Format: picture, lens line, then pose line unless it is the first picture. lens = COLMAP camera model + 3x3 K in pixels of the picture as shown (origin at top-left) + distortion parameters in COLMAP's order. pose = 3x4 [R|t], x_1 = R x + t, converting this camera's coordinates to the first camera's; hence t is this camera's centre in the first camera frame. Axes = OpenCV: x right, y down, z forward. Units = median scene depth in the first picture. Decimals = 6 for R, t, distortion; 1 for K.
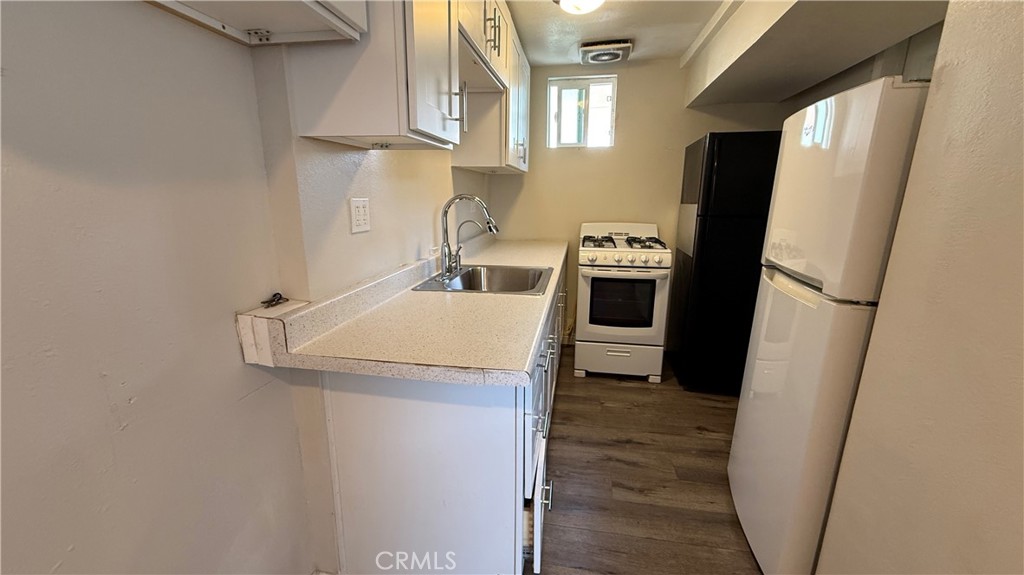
lens RADIAL K [[407.6, 0, 508.6], [0, 407.6, 288.8], [0, 0, 1]] dist [-0.001605, 0.002911]
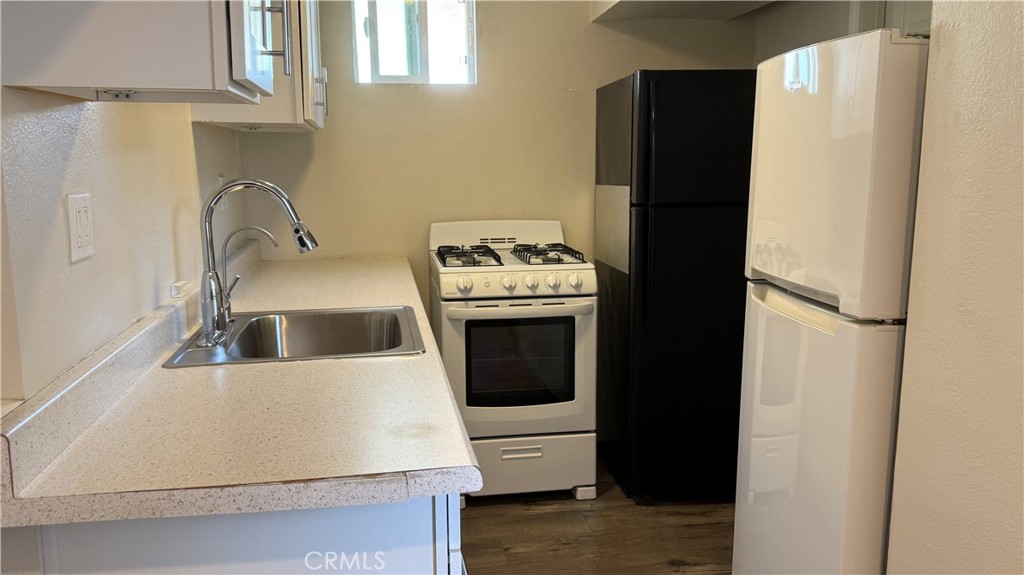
lens RADIAL K [[847.6, 0, 508.4], [0, 847.6, 291.2], [0, 0, 1]] dist [0.074153, -0.071330]
pose [[0.942897, -0.061033, 0.327446, -0.178885], [0.085057, 0.994595, -0.059543, 0.008752], [-0.322042, 0.083994, 0.942992, -0.155613]]
